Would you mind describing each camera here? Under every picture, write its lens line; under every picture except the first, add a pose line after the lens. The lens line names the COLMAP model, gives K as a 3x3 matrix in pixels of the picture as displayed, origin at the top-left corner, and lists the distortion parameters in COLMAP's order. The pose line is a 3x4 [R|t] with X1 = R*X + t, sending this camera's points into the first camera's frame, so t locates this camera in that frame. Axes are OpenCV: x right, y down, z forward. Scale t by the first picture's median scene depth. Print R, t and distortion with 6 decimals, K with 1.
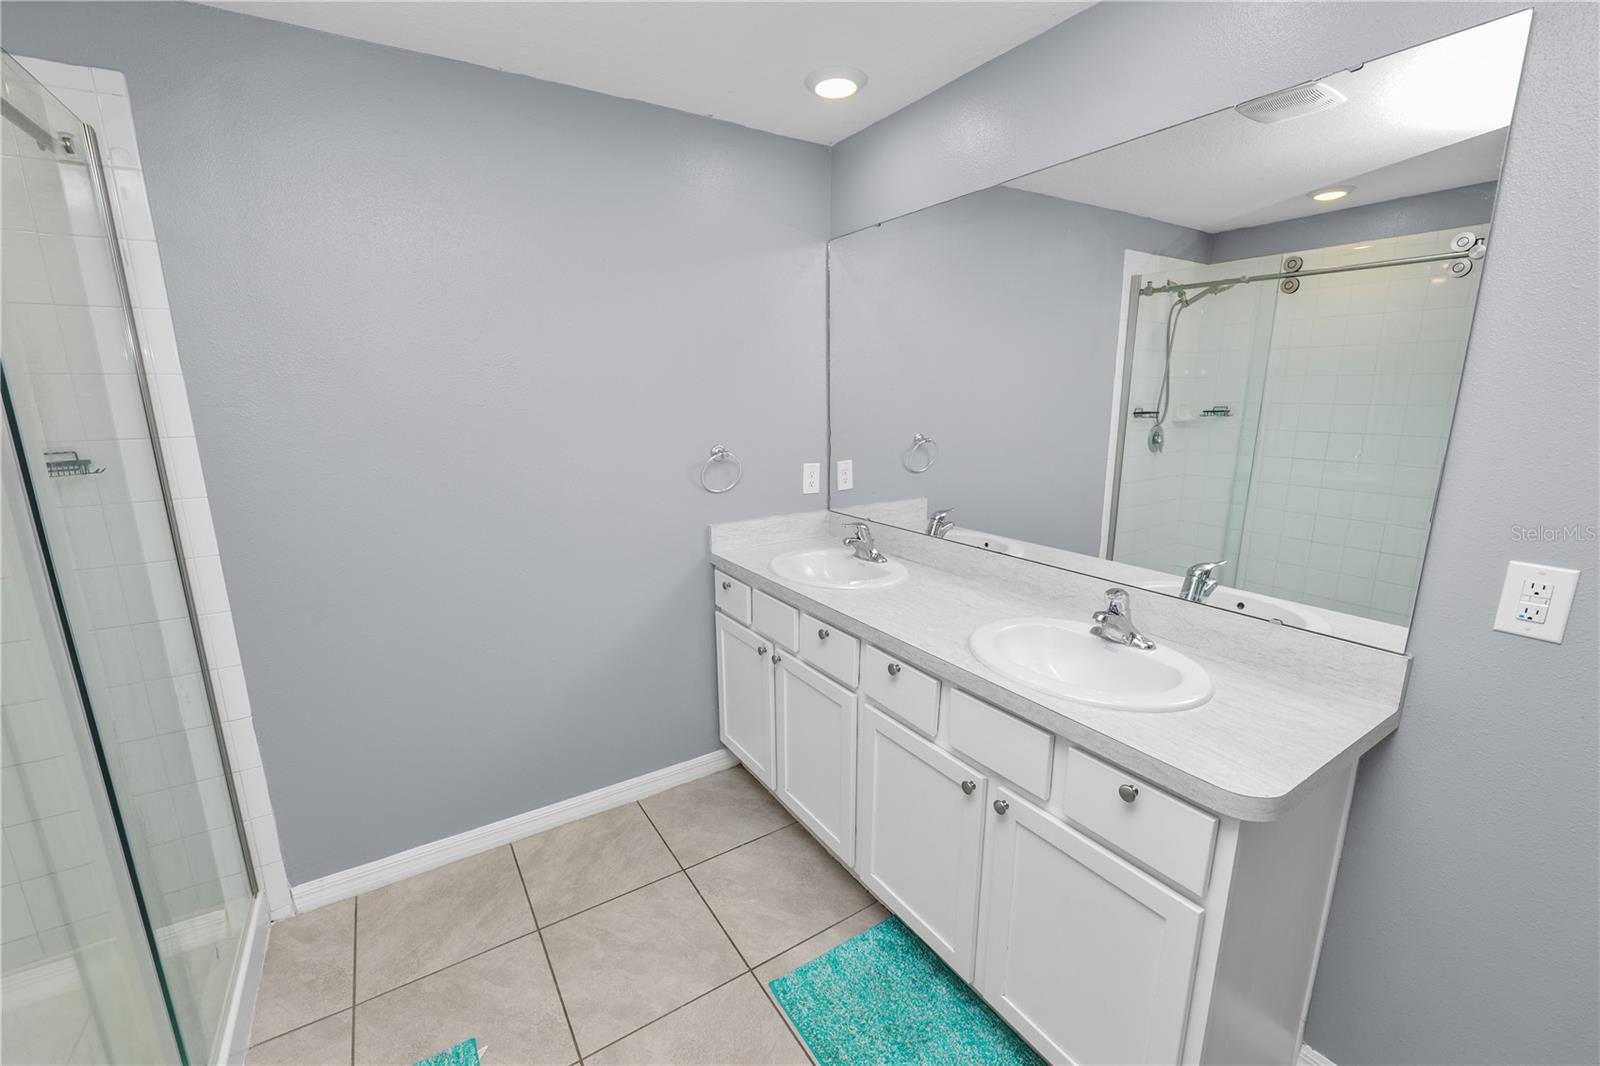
lens RADIAL K [[654.5, 0, 795.8], [0, 654.5, 537.7], [0, 0, 1]] dist [-0.003389, 0.000049]
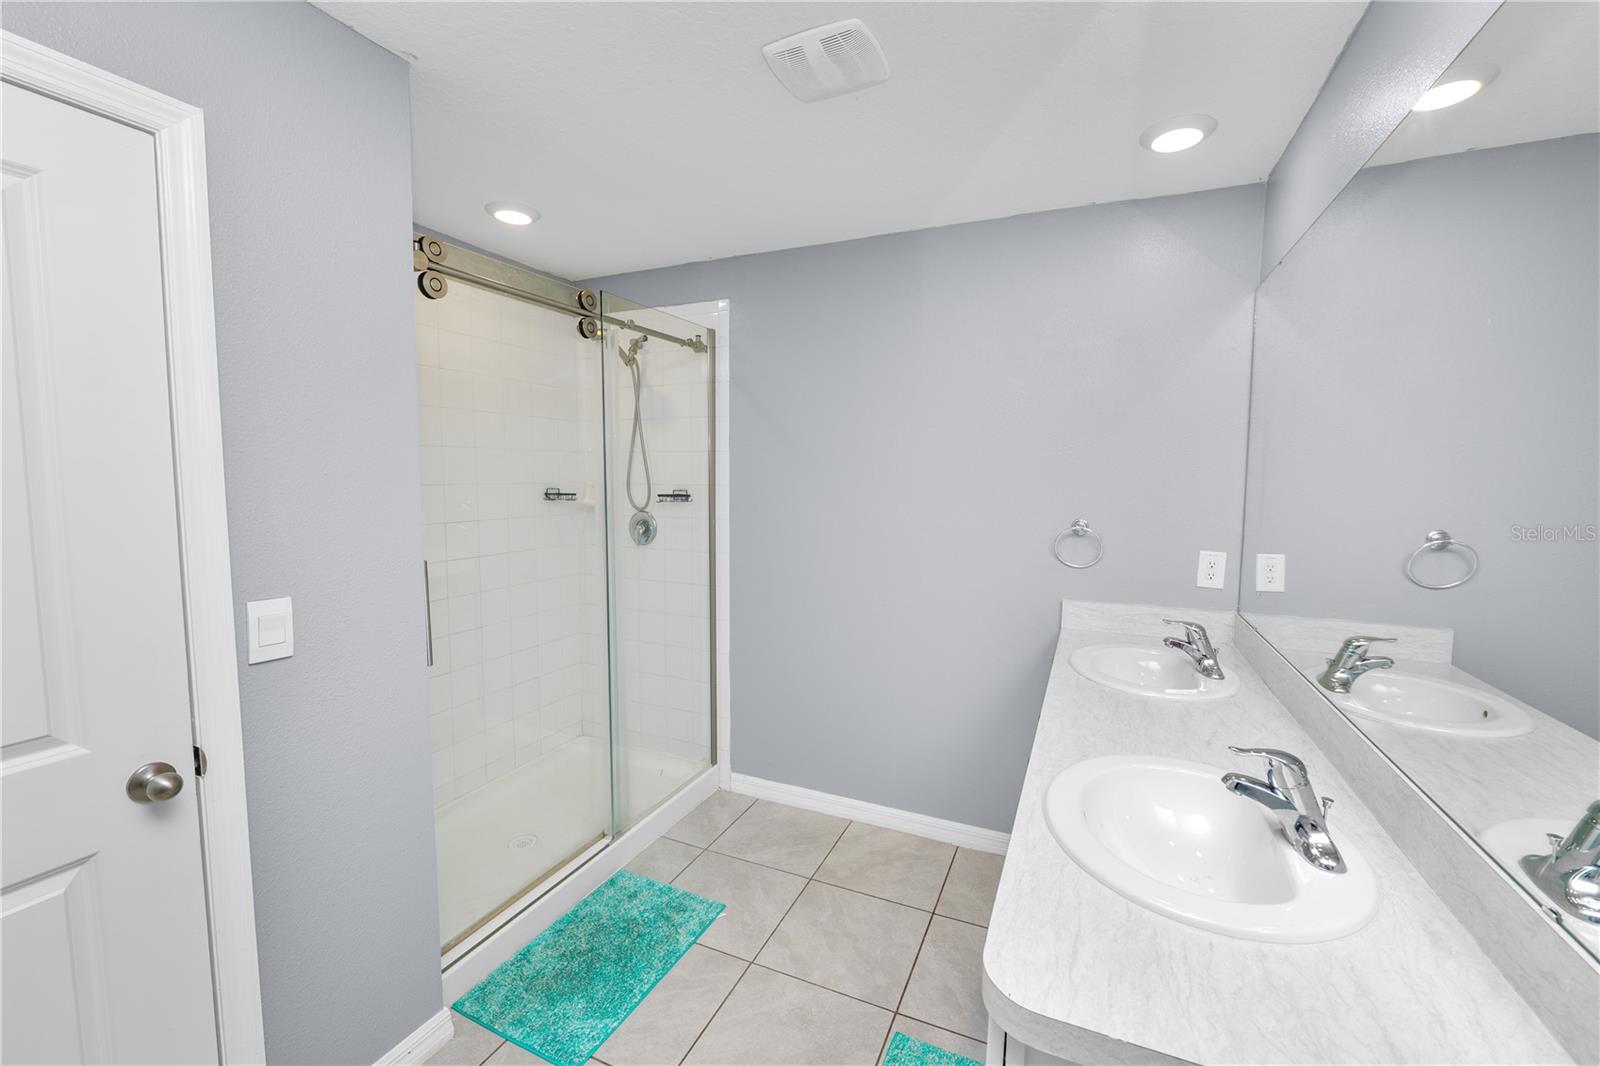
lens RADIAL K [[654.5, 0, 801.5], [0, 654.5, 531.0], [0, 0, 1]] dist [-0.003389, 0.000049]
pose [[0.556704, 0.088765, -0.825955, 0.536616], [-0.194147, 0.980642, -0.025469, -0.022213], [0.807705, 0.174536, 0.563161, 0.144265]]
